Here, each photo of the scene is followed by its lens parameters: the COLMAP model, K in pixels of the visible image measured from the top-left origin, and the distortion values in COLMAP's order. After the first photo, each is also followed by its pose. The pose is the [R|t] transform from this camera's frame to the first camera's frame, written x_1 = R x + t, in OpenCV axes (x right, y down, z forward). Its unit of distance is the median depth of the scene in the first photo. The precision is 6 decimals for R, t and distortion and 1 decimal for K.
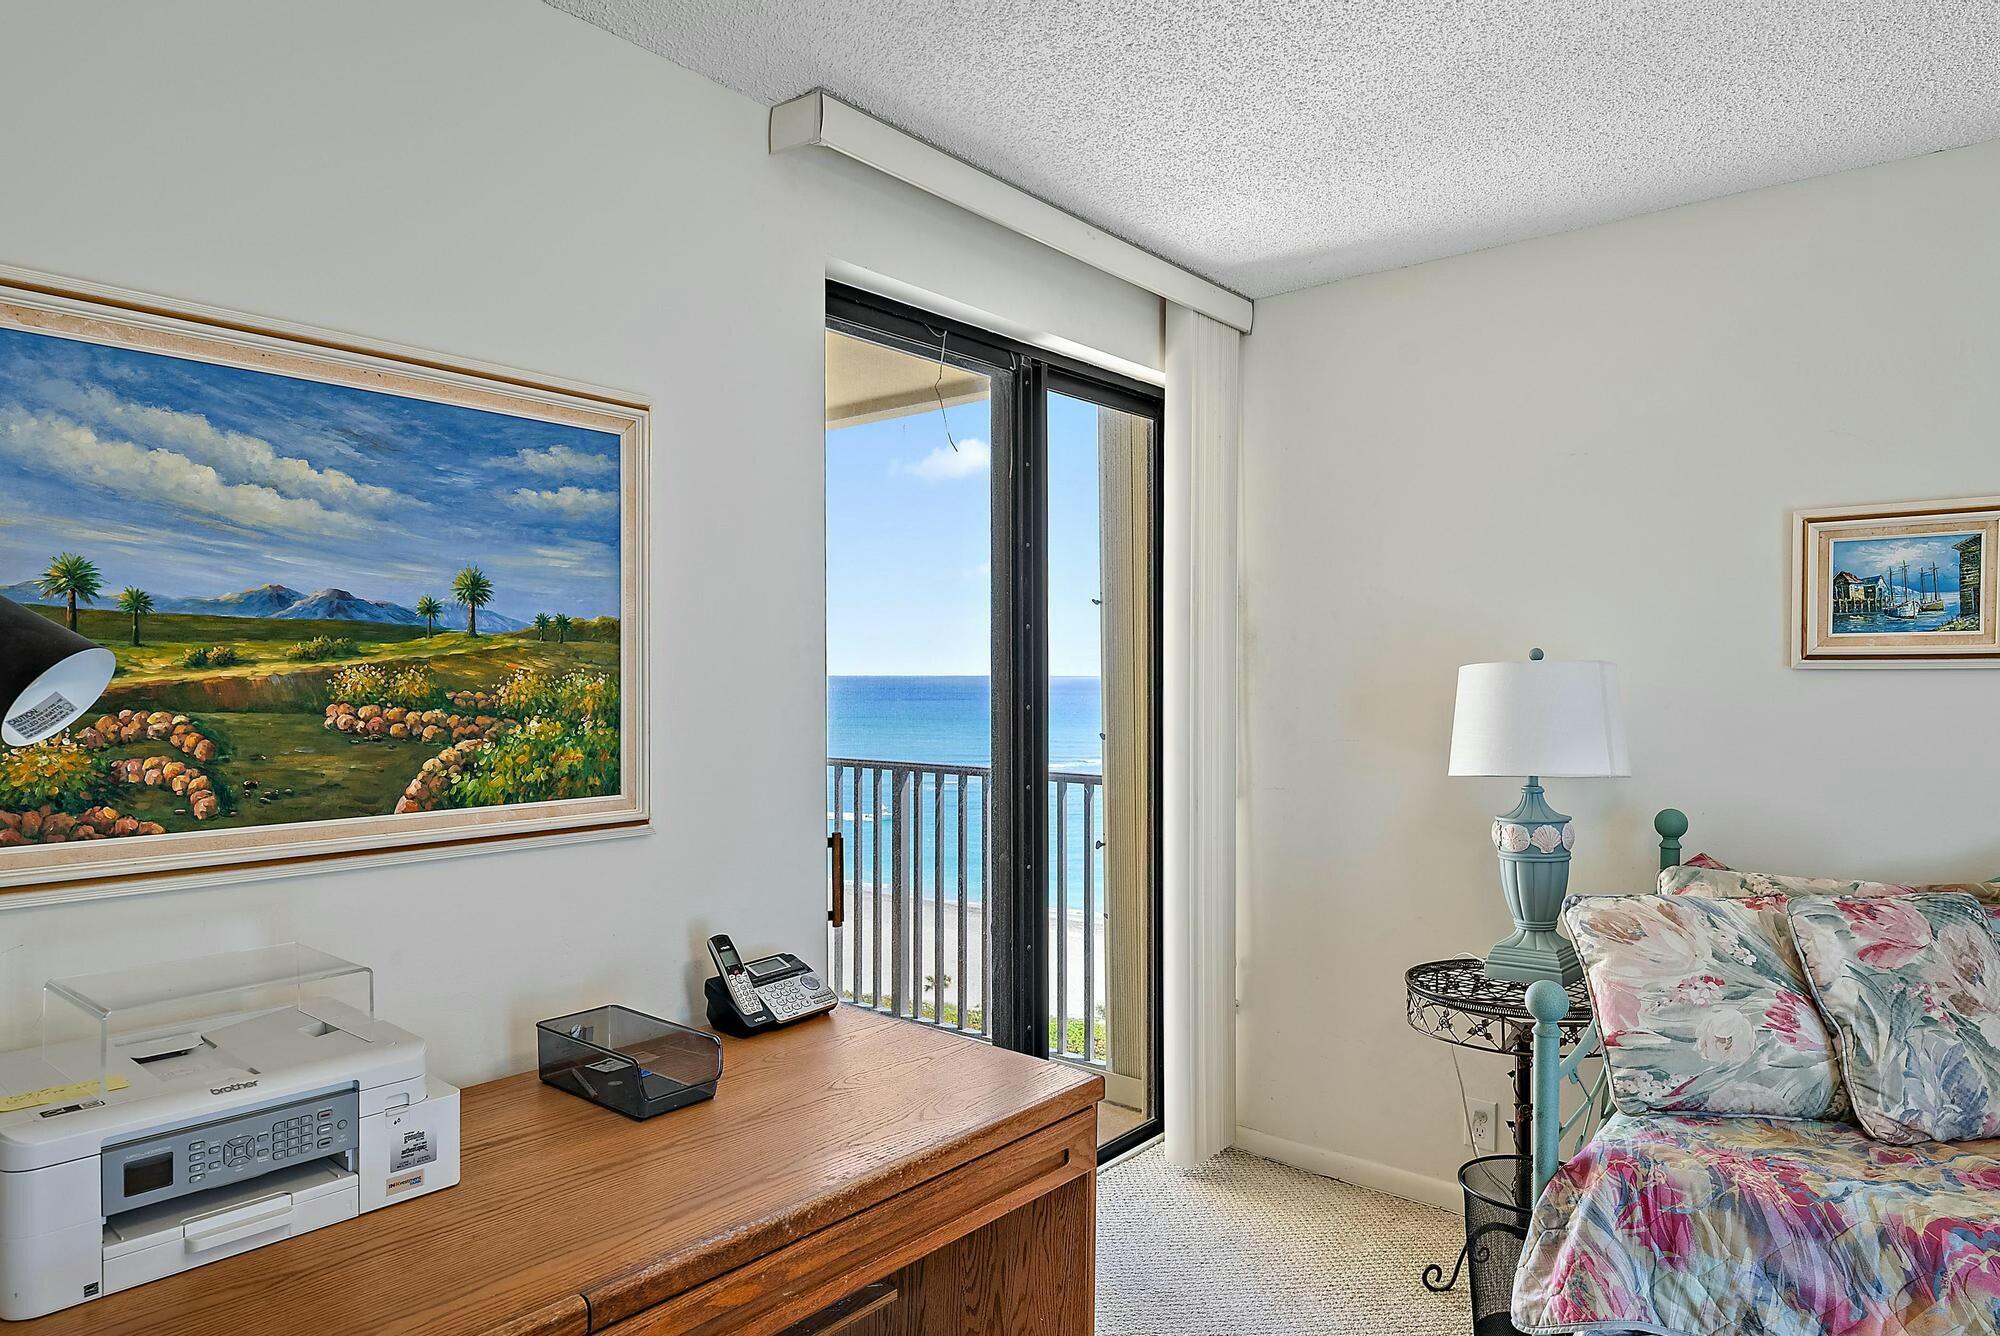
lens RADIAL K [[1223.7, 0, 997.0], [0, 1223.7, 688.1], [0, 0, 1]] dist [0.008585, 0.000373]
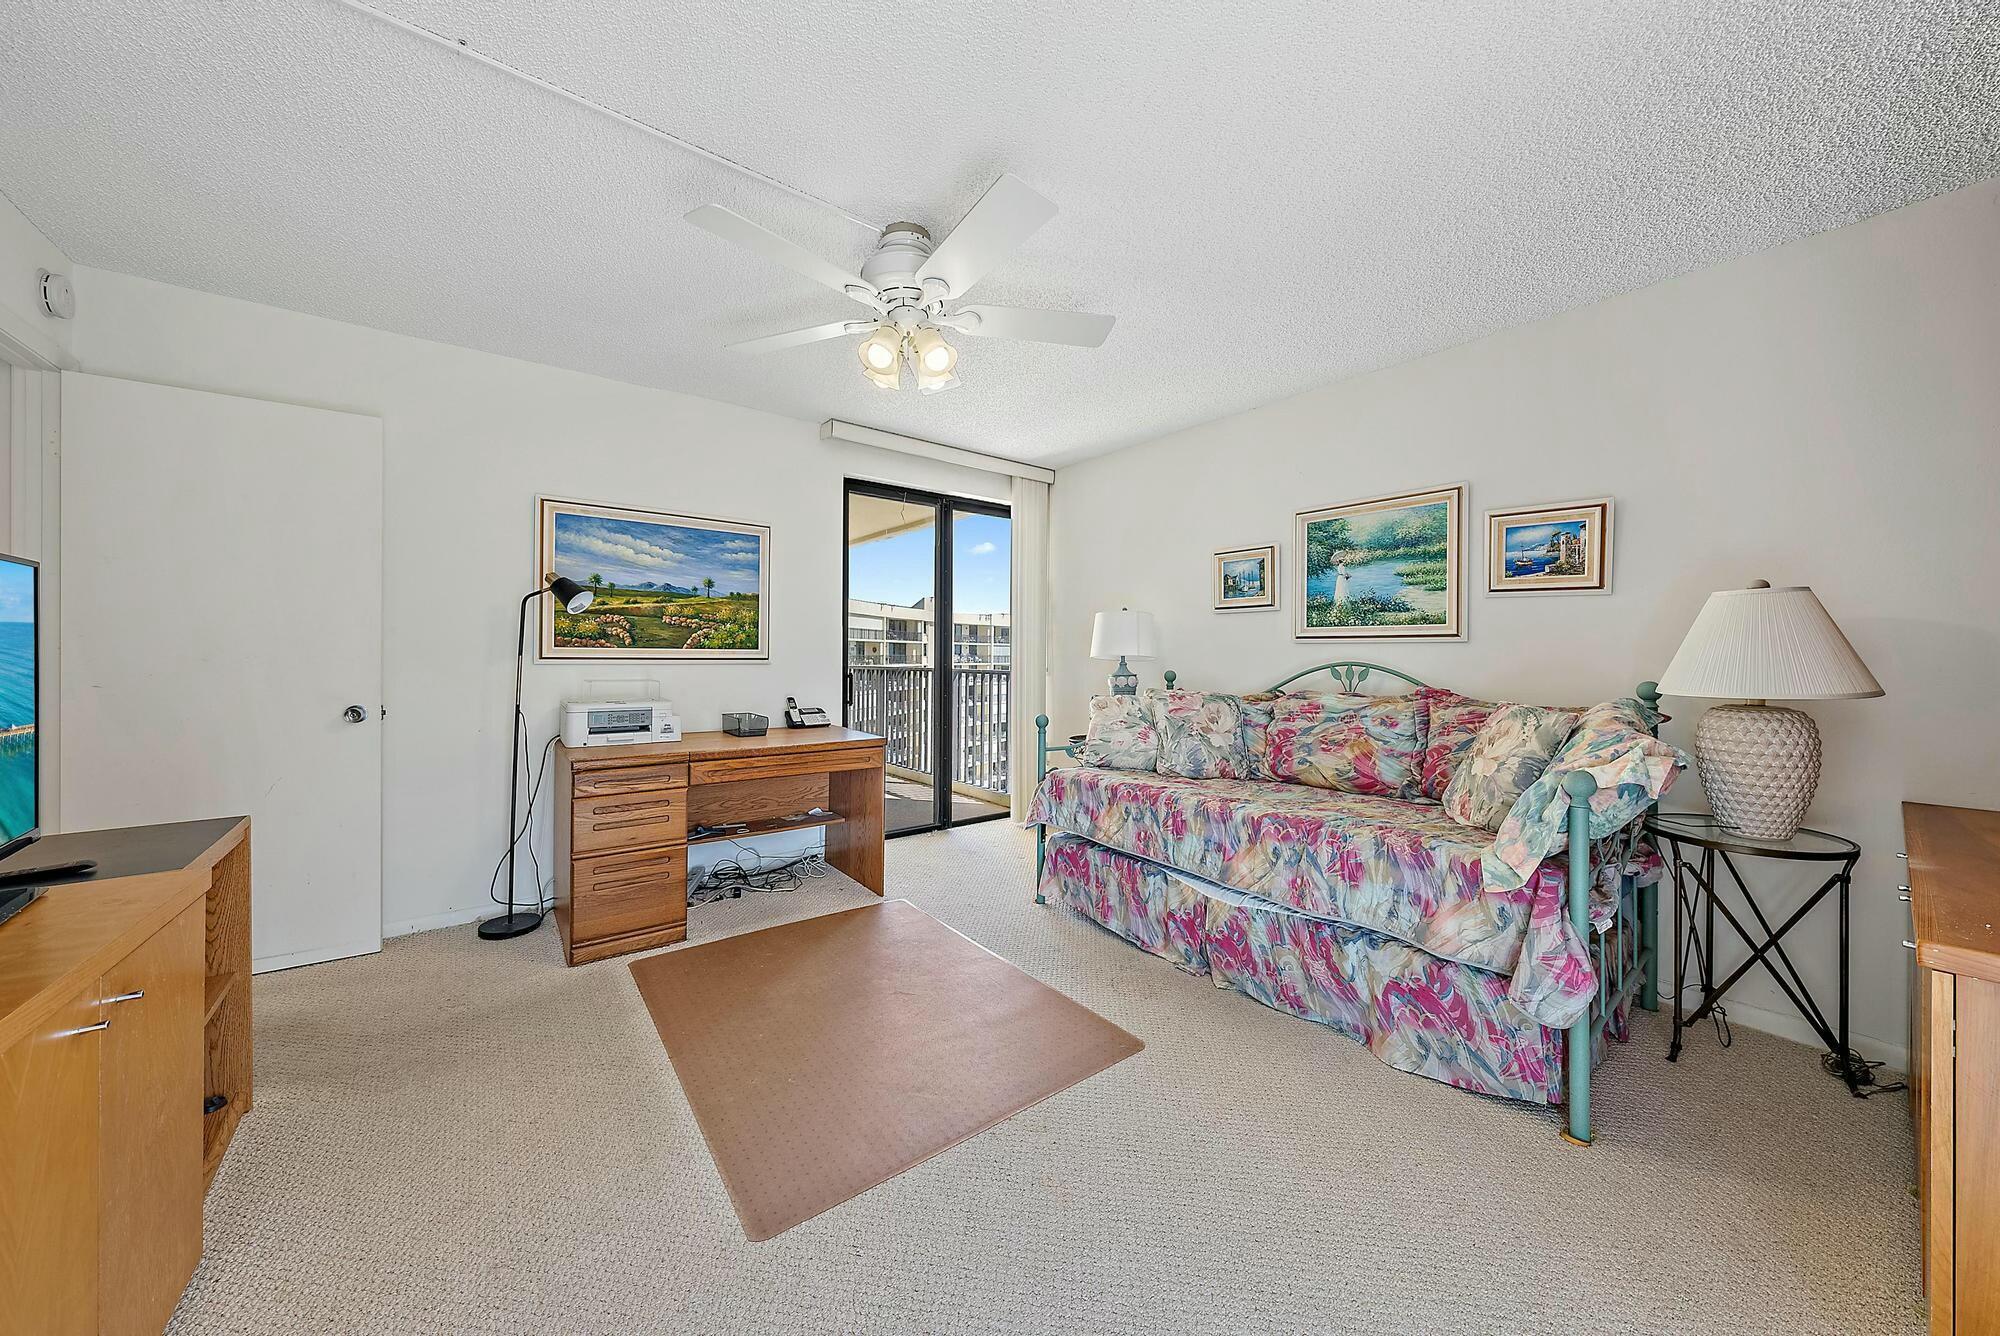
lens RADIAL K [[681.4, 0, 1004.8], [0, 681.4, 649.3], [0, 0, 1]] dist [-0.005163, -0.000098]
pose [[0.977303, 0.005088, -0.211785, 0.714508], [-0.009677, 0.999740, -0.020637, 0.121640], [0.211625, 0.022218, 0.977098, -0.602014]]
